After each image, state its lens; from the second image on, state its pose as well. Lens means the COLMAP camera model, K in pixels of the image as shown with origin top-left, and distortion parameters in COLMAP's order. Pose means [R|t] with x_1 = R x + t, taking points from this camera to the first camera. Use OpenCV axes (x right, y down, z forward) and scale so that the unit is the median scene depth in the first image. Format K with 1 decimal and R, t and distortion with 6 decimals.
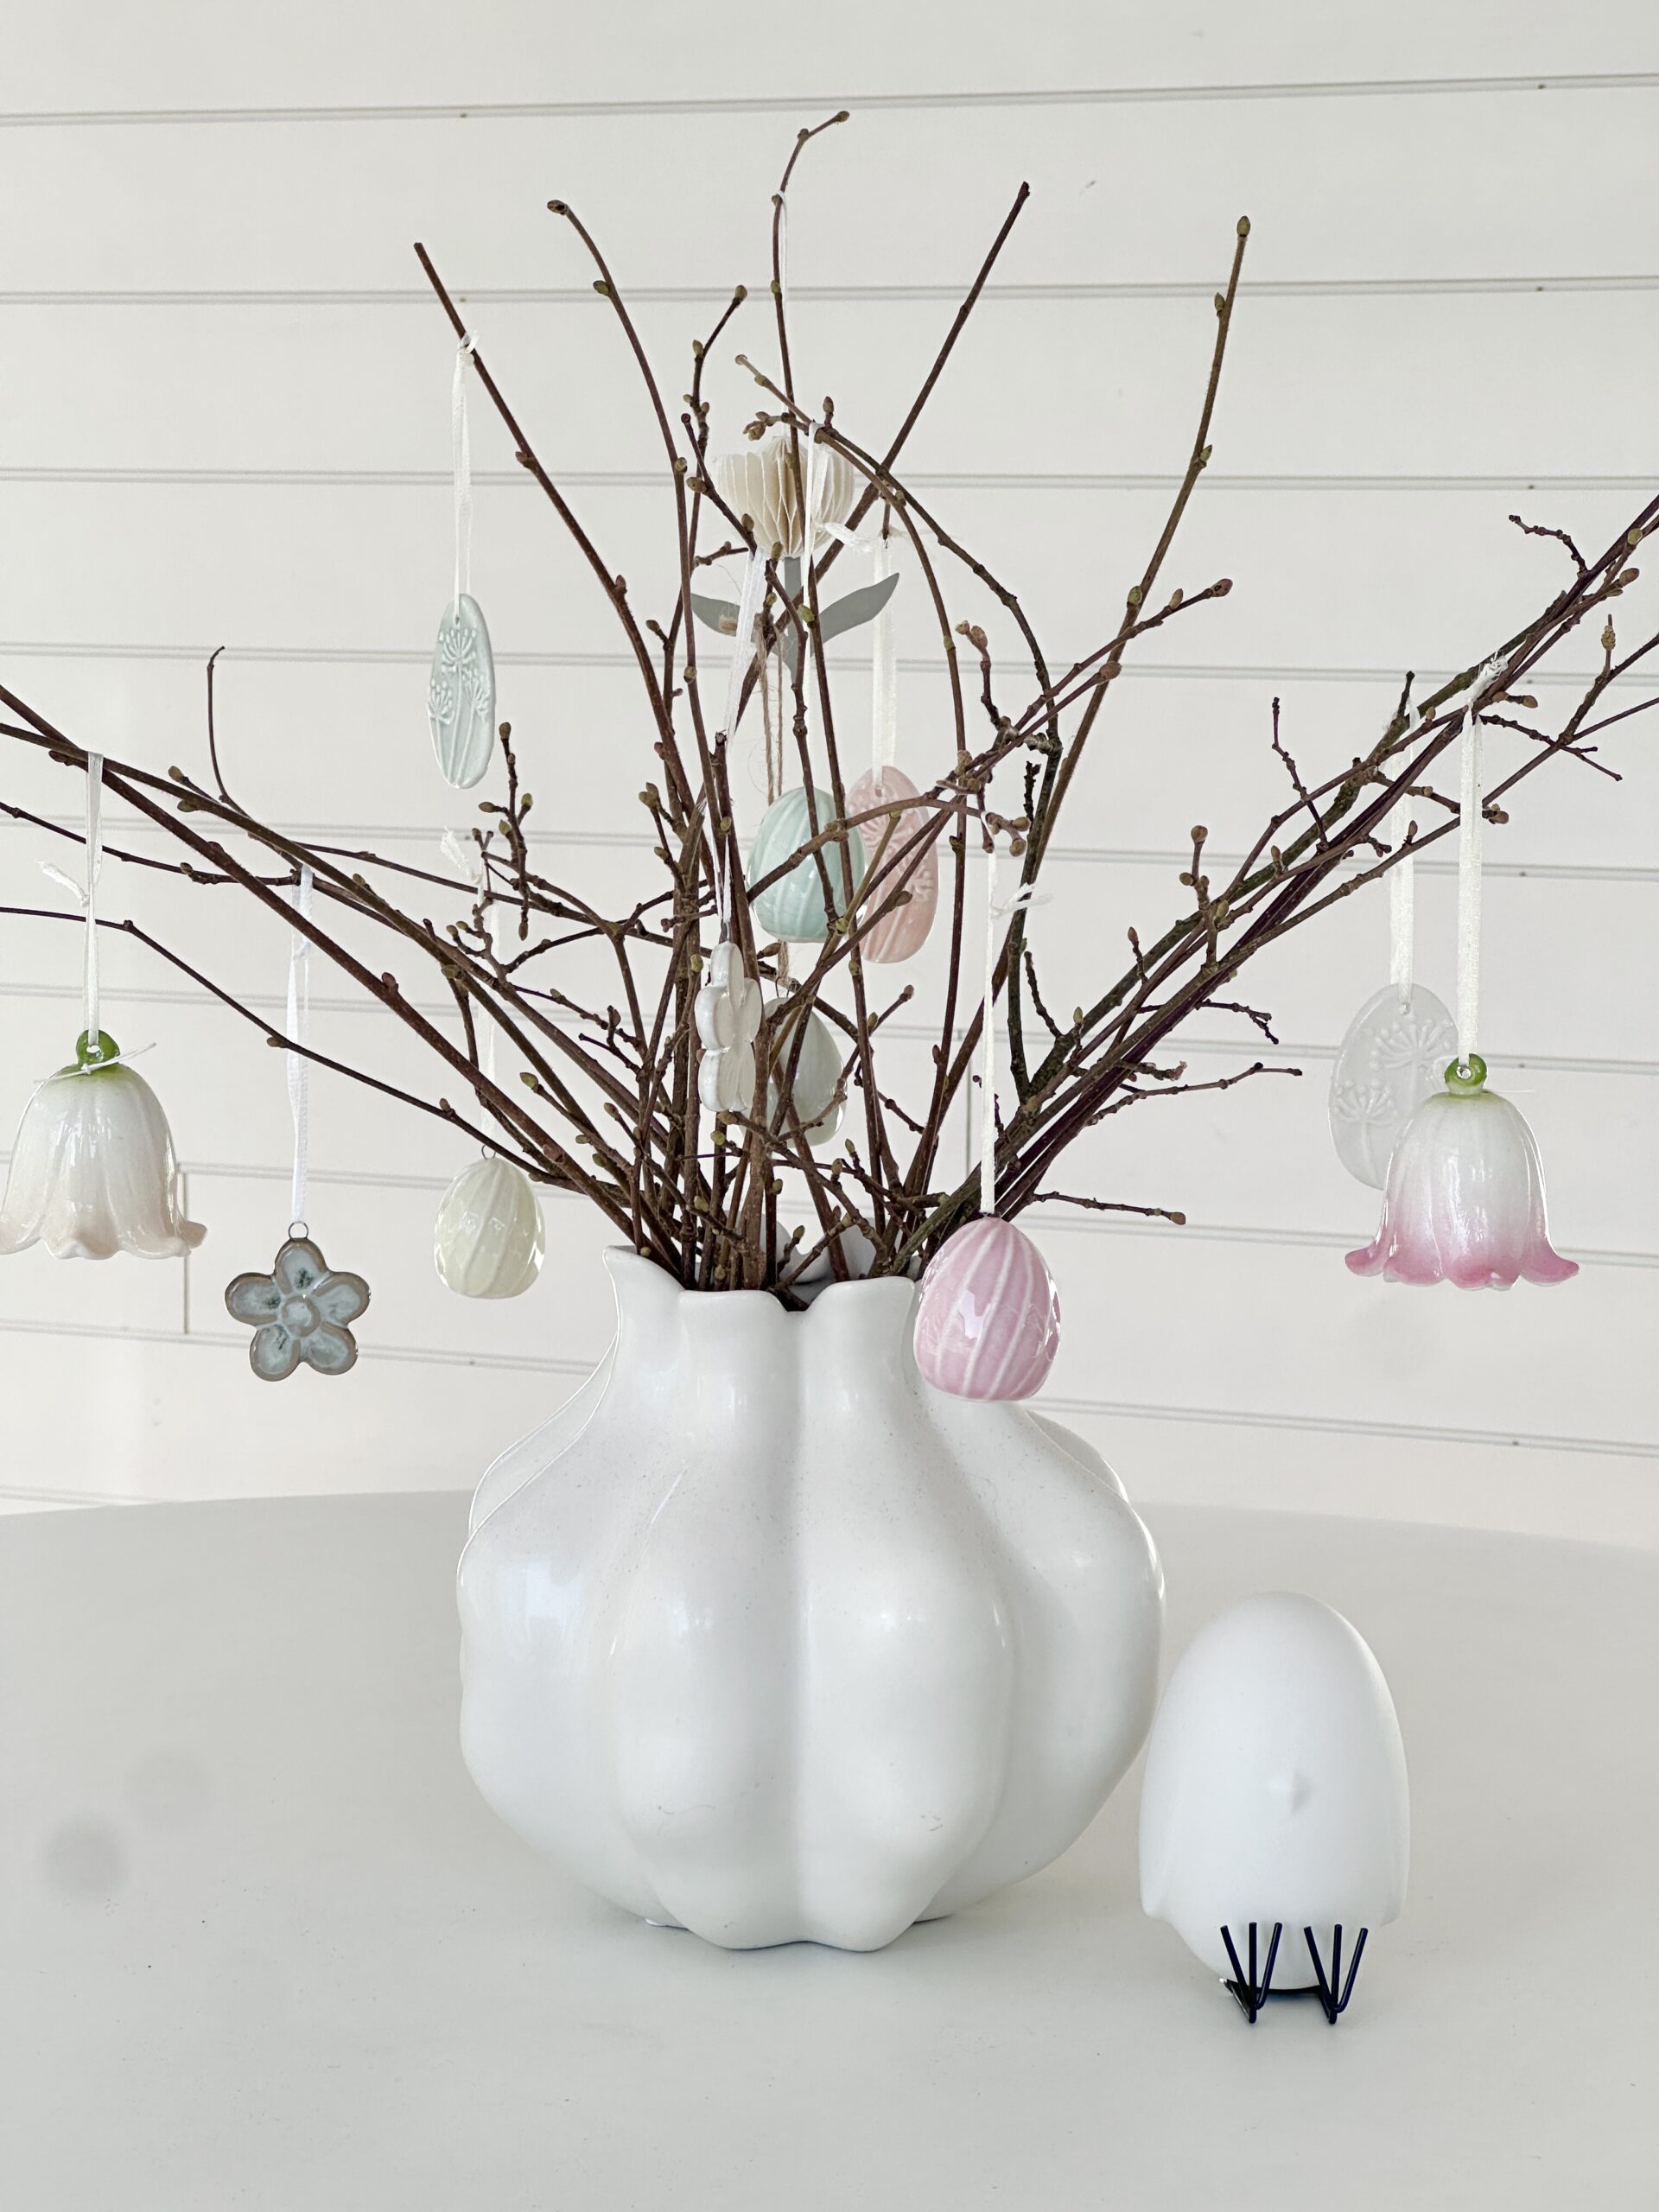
lens RADIAL K [[4954.6, 0, 829.5], [0, 4954.6, 1106.0], [0, 0, 1]] dist [-0.390401, 12.423520]
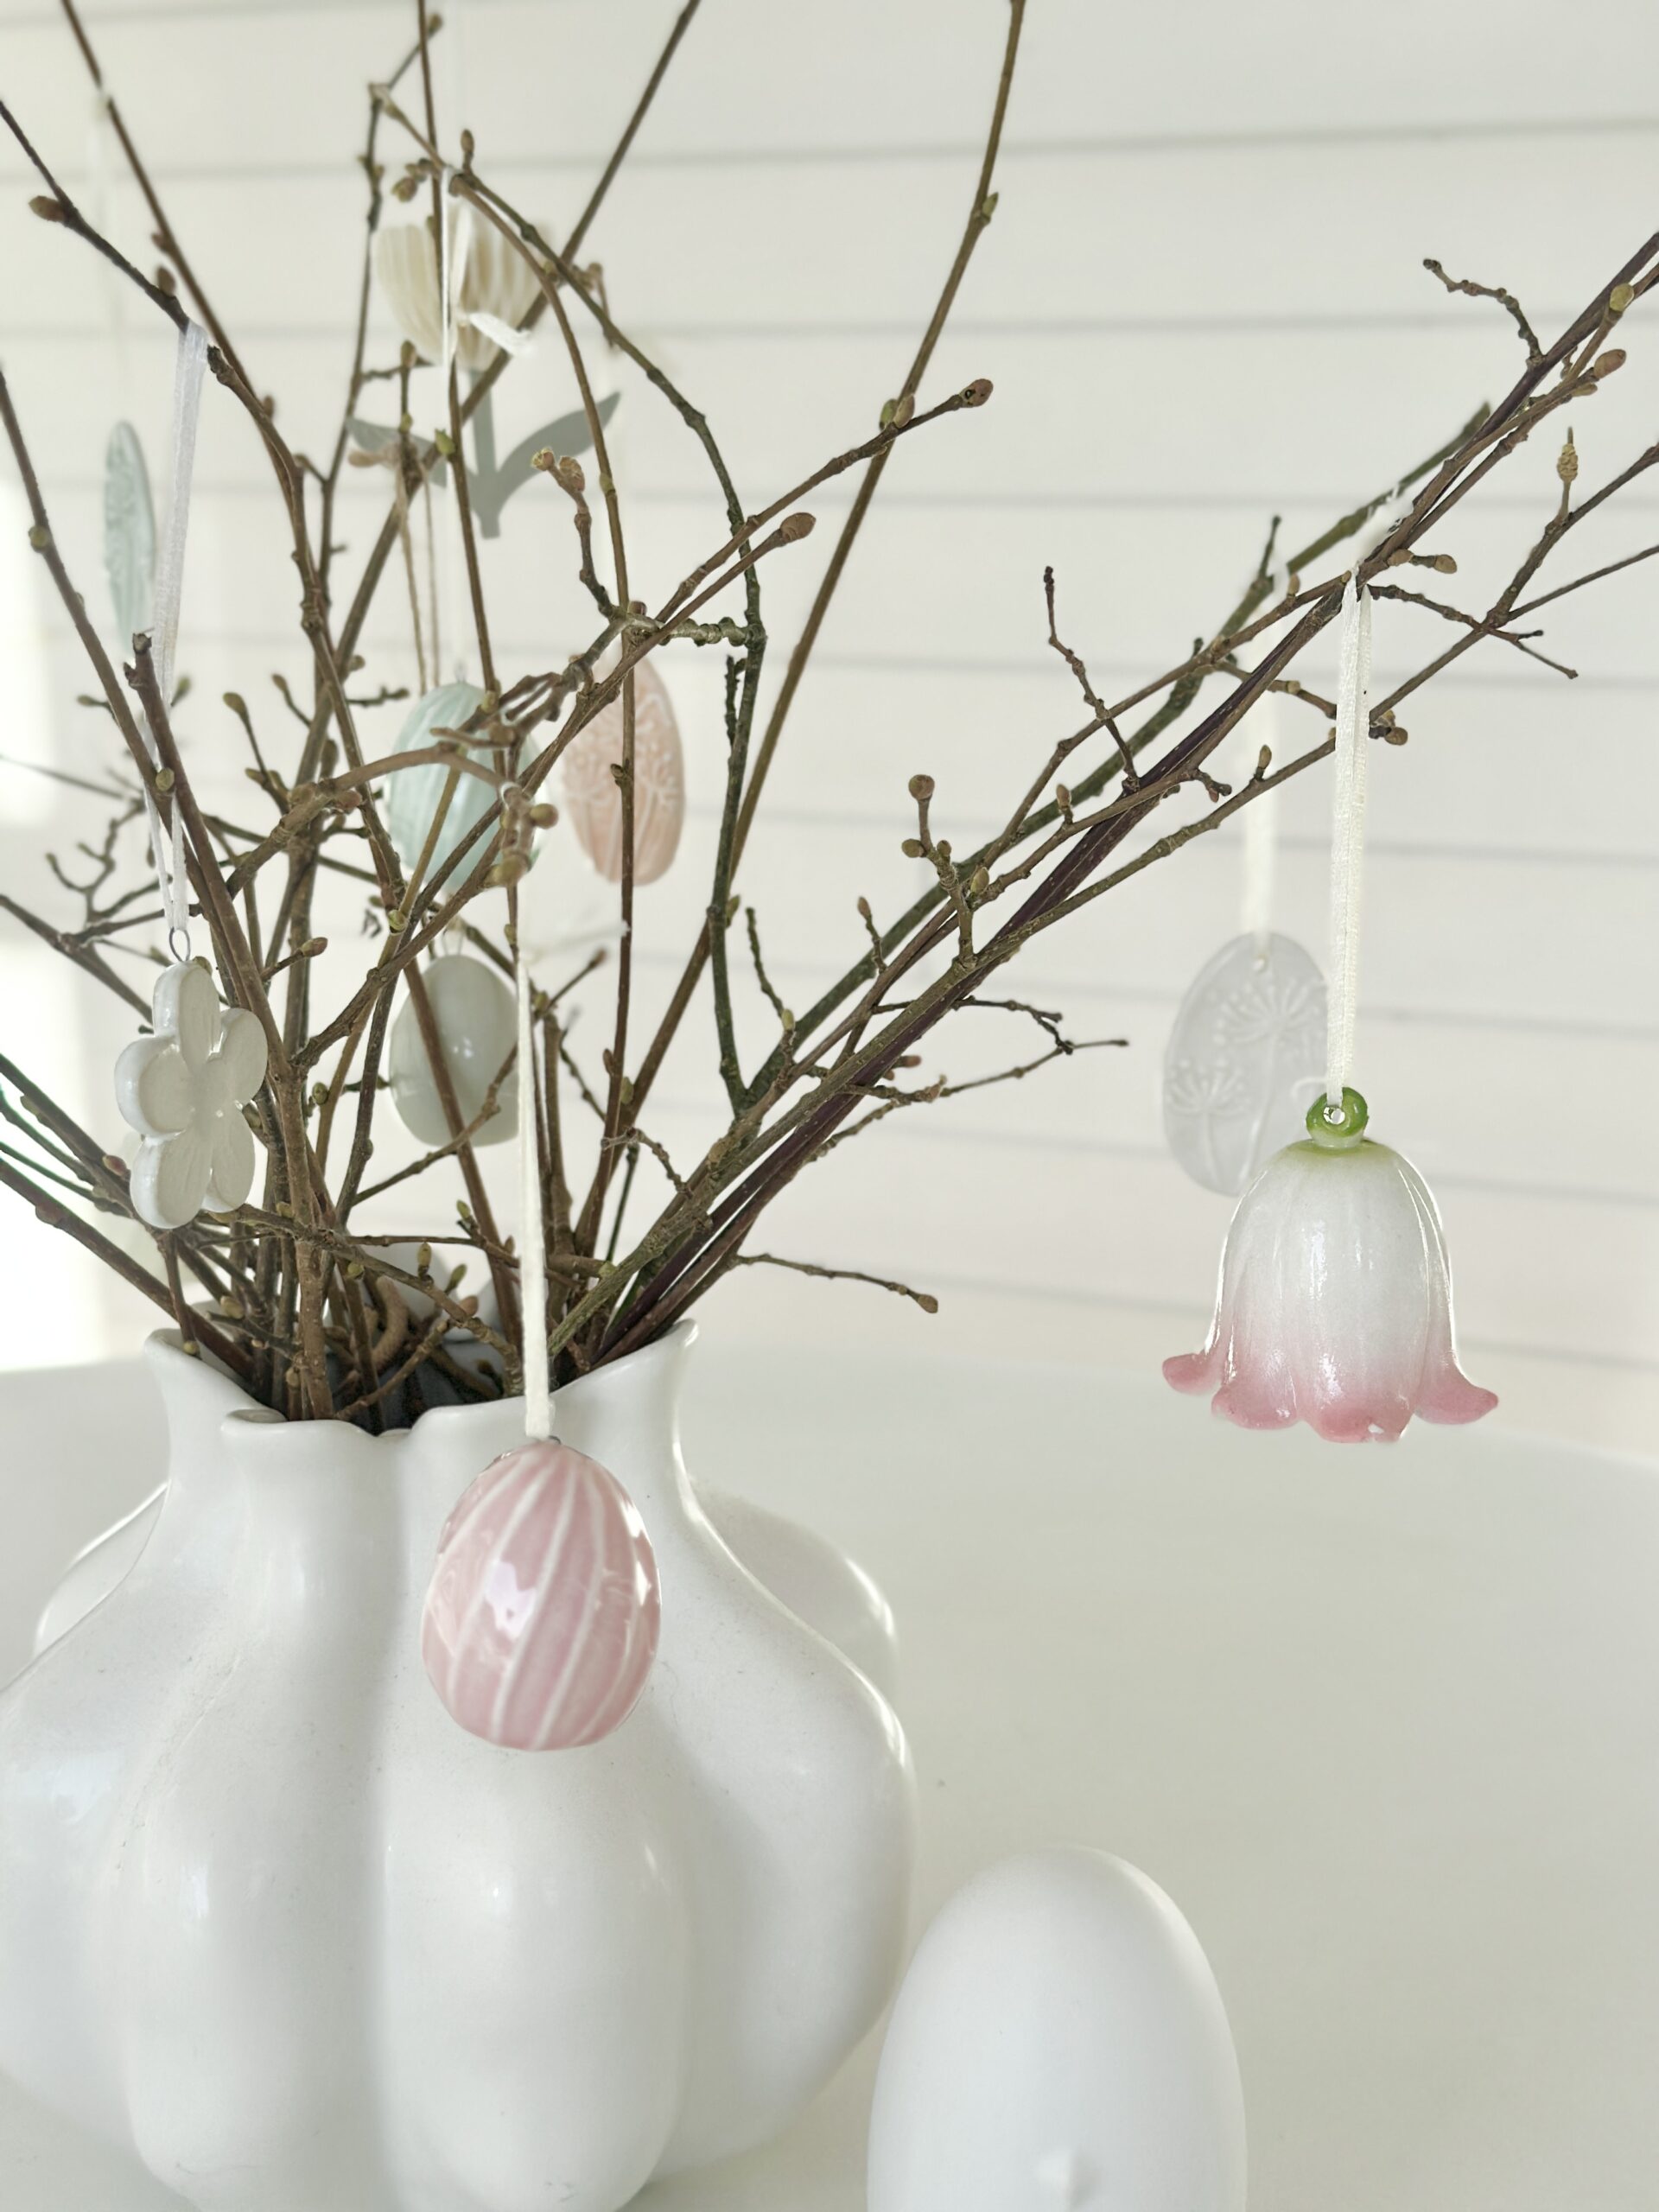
lens RADIAL K [[2927.0, 0, 829.5], [0, 2927.0, 1106.0], [0, 0, 1]] dist [0.170505, 0.023596]
pose [[0.998812, 0.000057, -0.048736, 0.077648], [0.005536, 0.993394, 0.114616, -0.054925], [0.048421, -0.114750, 0.992214, 0.586735]]
